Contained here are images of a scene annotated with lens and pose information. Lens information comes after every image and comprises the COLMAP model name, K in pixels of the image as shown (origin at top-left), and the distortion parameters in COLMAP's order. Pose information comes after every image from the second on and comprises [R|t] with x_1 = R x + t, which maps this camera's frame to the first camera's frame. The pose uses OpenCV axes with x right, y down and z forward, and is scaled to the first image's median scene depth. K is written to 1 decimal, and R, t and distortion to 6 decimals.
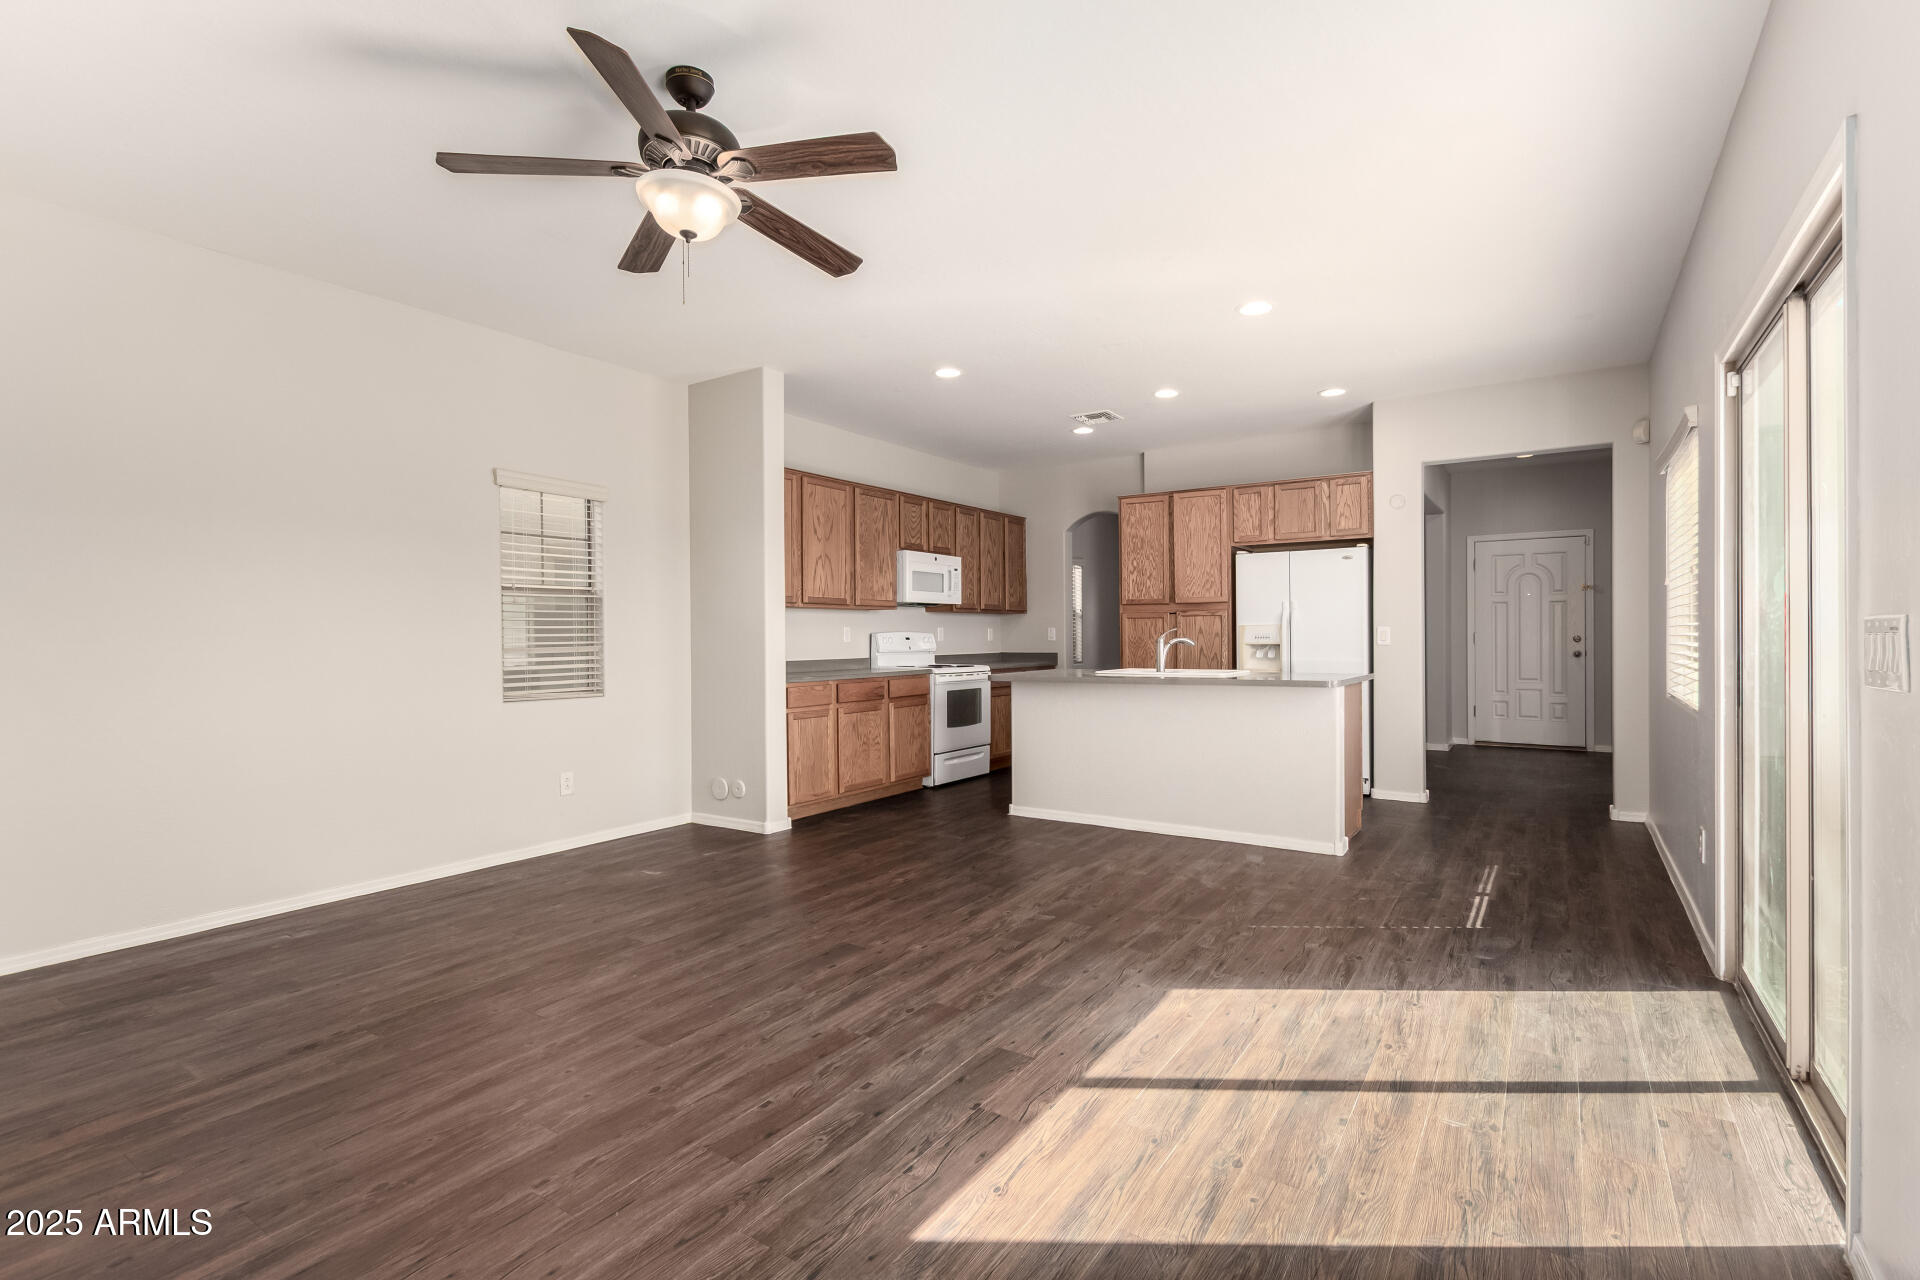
lens RADIAL K [[888.0, 0, 980.7], [0, 888.0, 633.8], [0, 0, 1]] dist [0.004977, 0.000468]
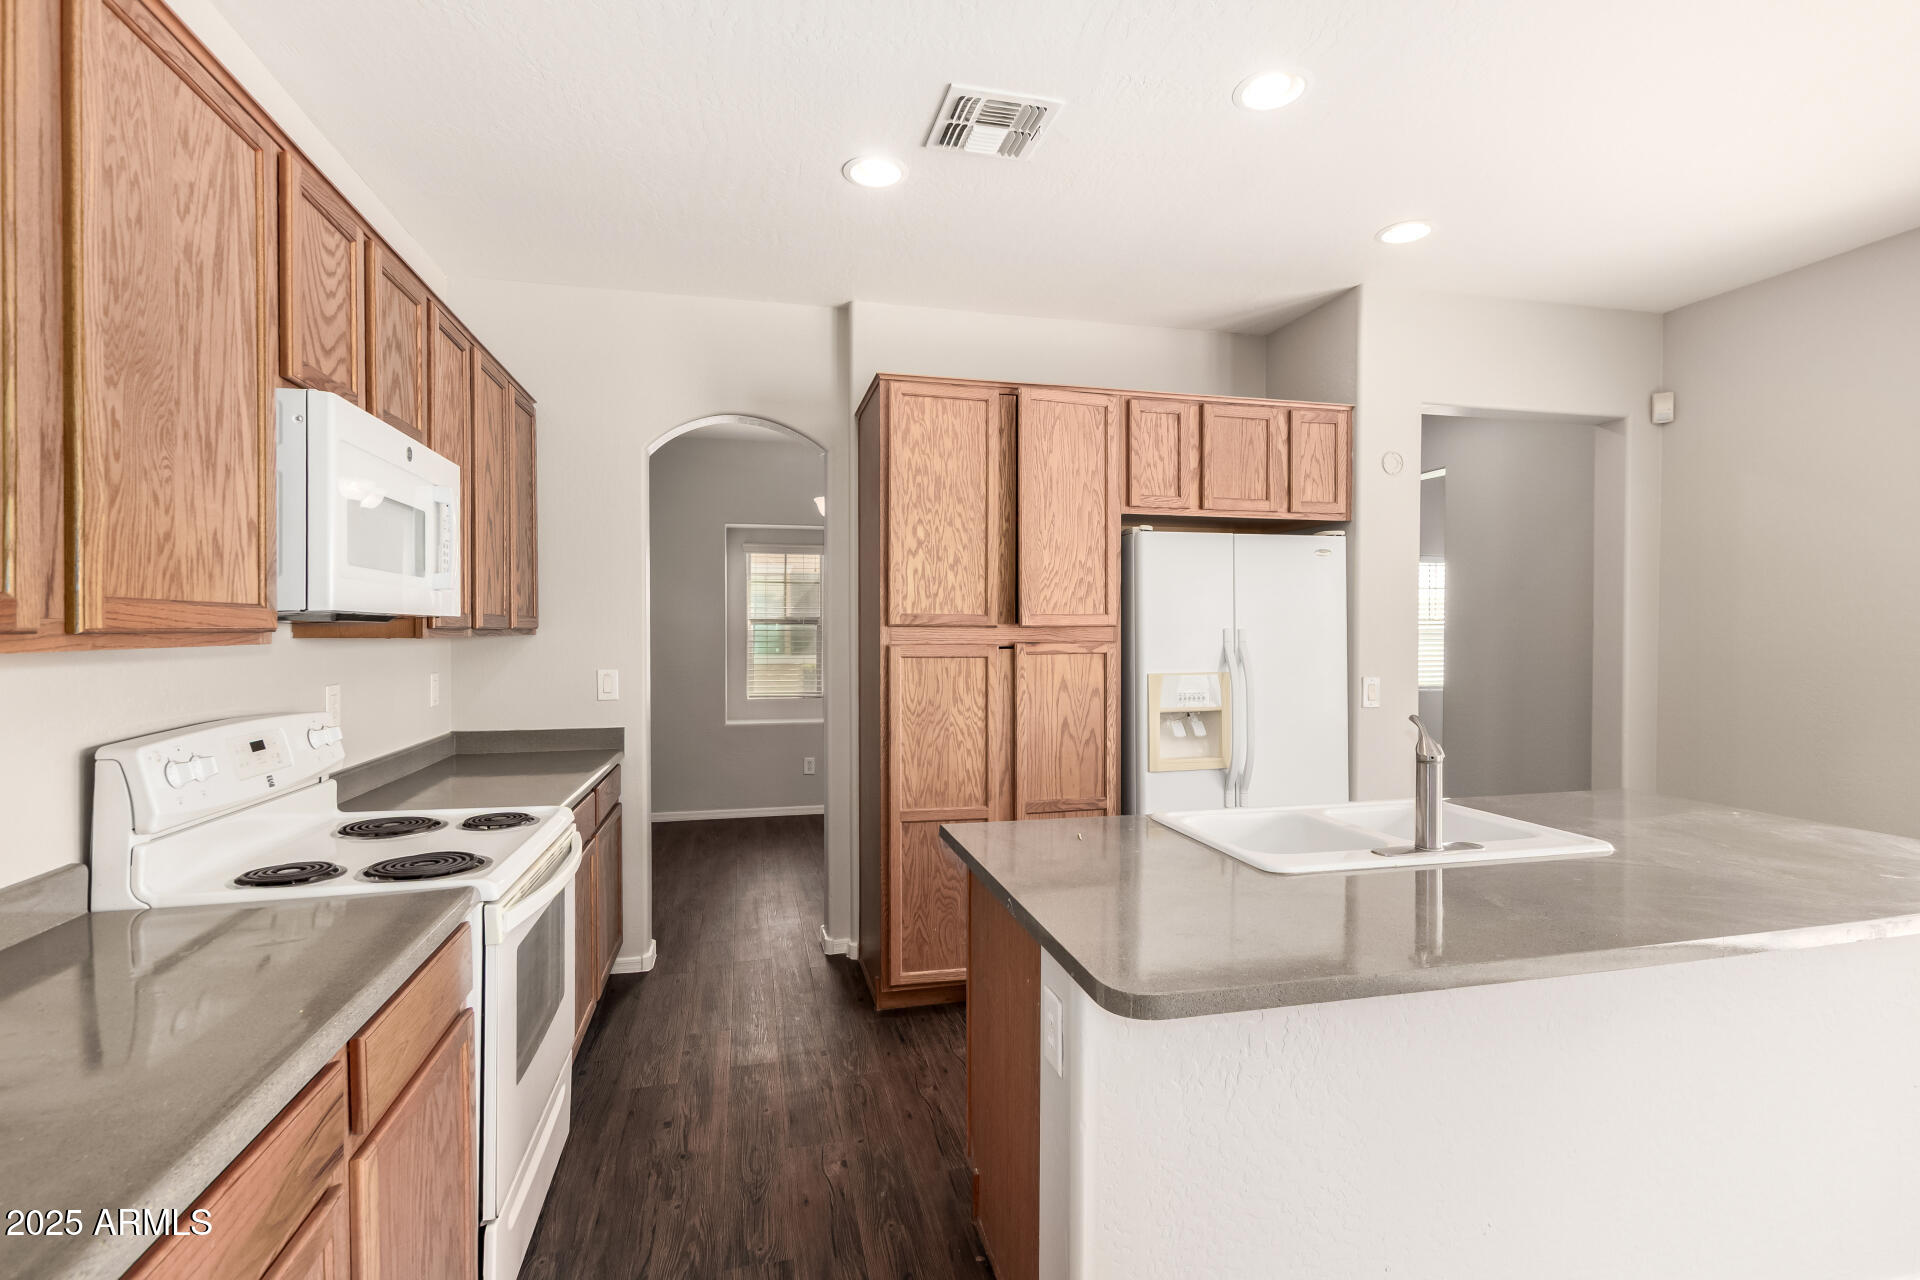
lens RADIAL K [[888.0, 0, 942.4], [0, 888.0, 629.0], [0, 0, 1]] dist [0.004977, 0.000468]
pose [[0.687251, 0.007485, 0.726381, -0.147424], [-0.007532, 0.999967, -0.003177, -0.032366], [-0.726381, -0.003288, 0.687284, 0.737604]]
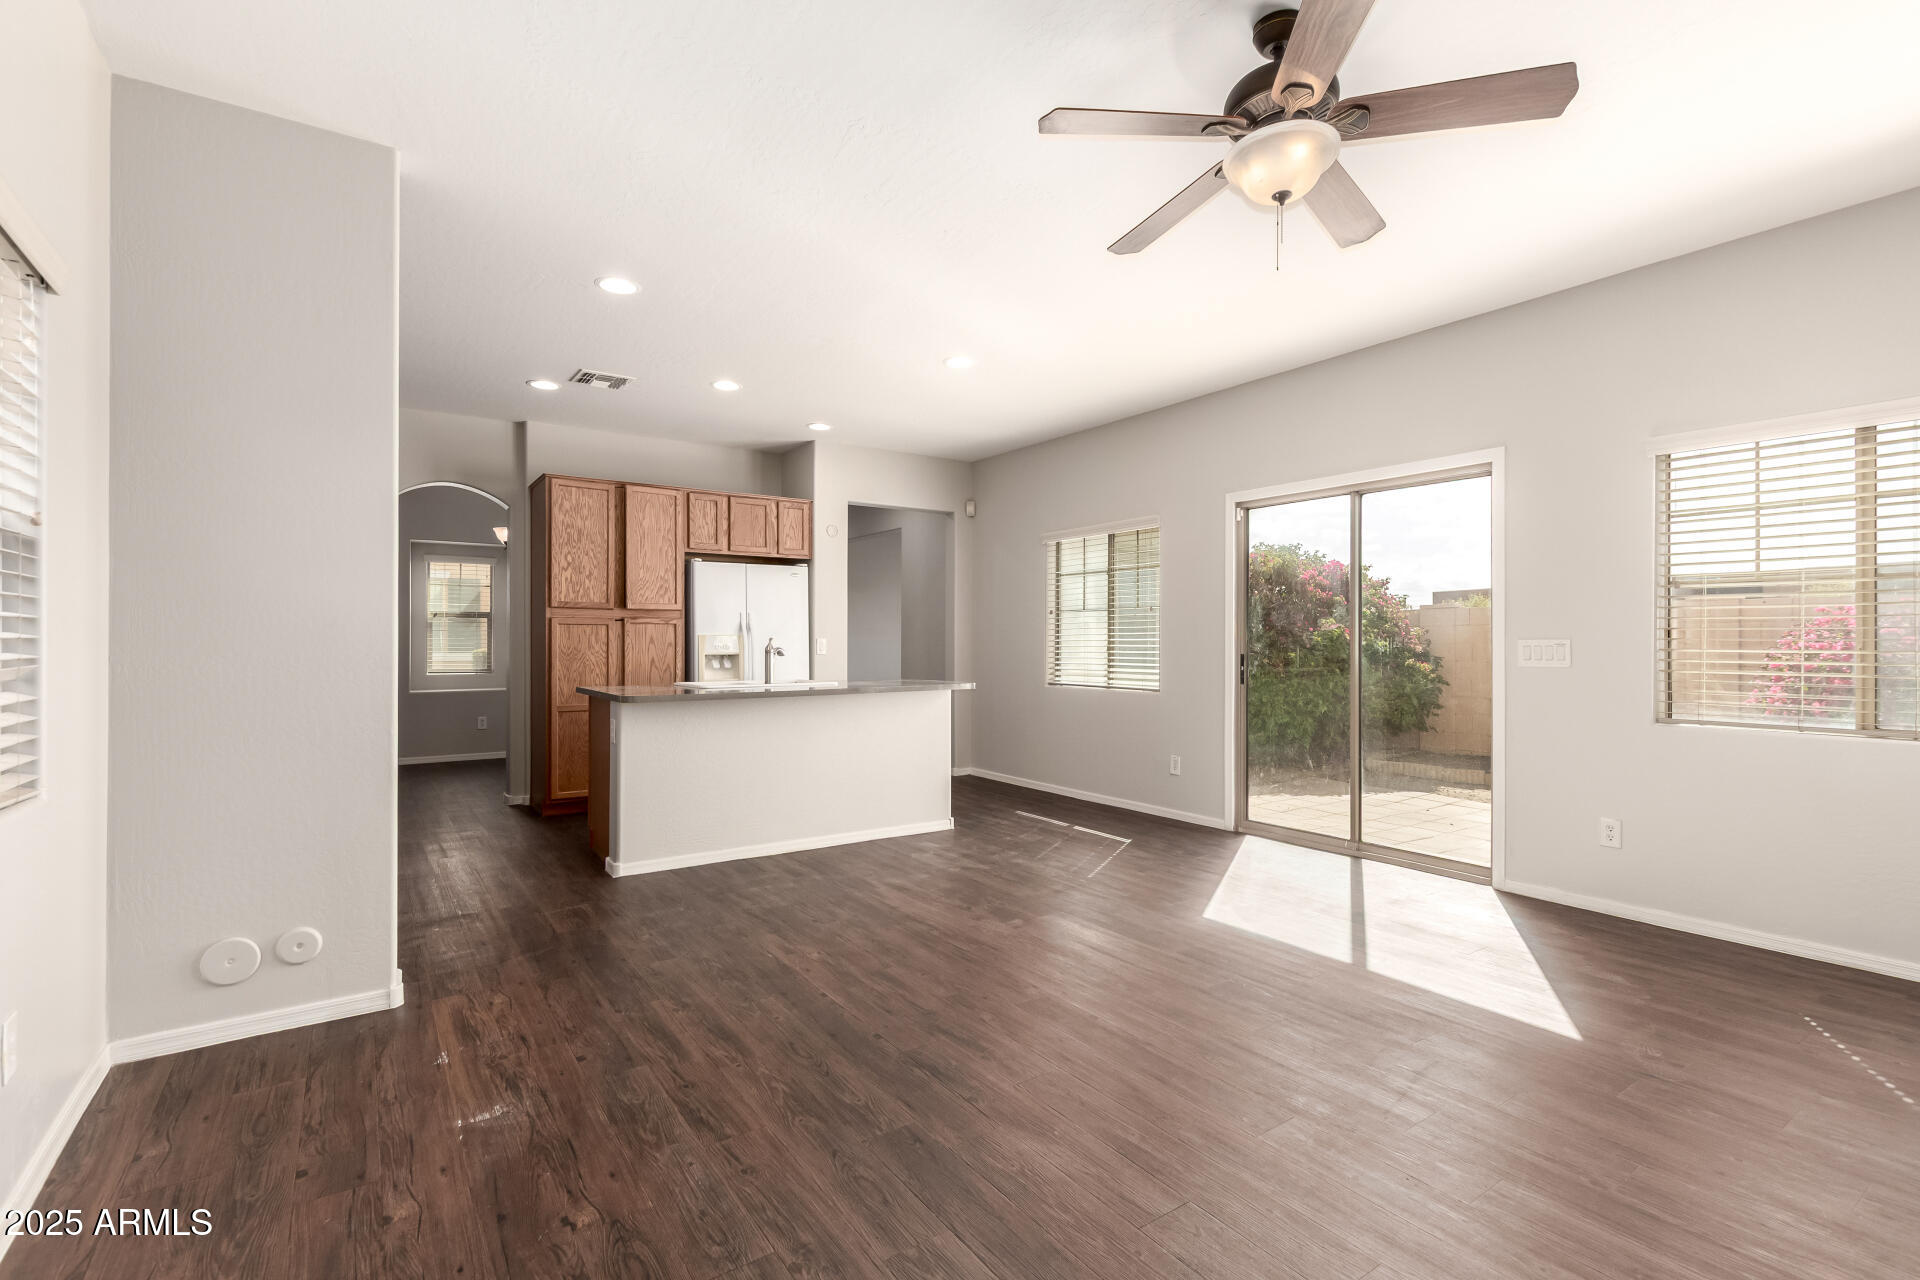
lens RADIAL K [[888.0, 0, 970.2], [0, 888.0, 642.5], [0, 0, 1]] dist [0.004977, 0.000468]
pose [[0.360563, 0.007394, 0.932706, -0.497356], [-0.005440, 0.999968, -0.005824, 0.002133], [-0.932719, -0.002974, 0.360592, 0.375505]]
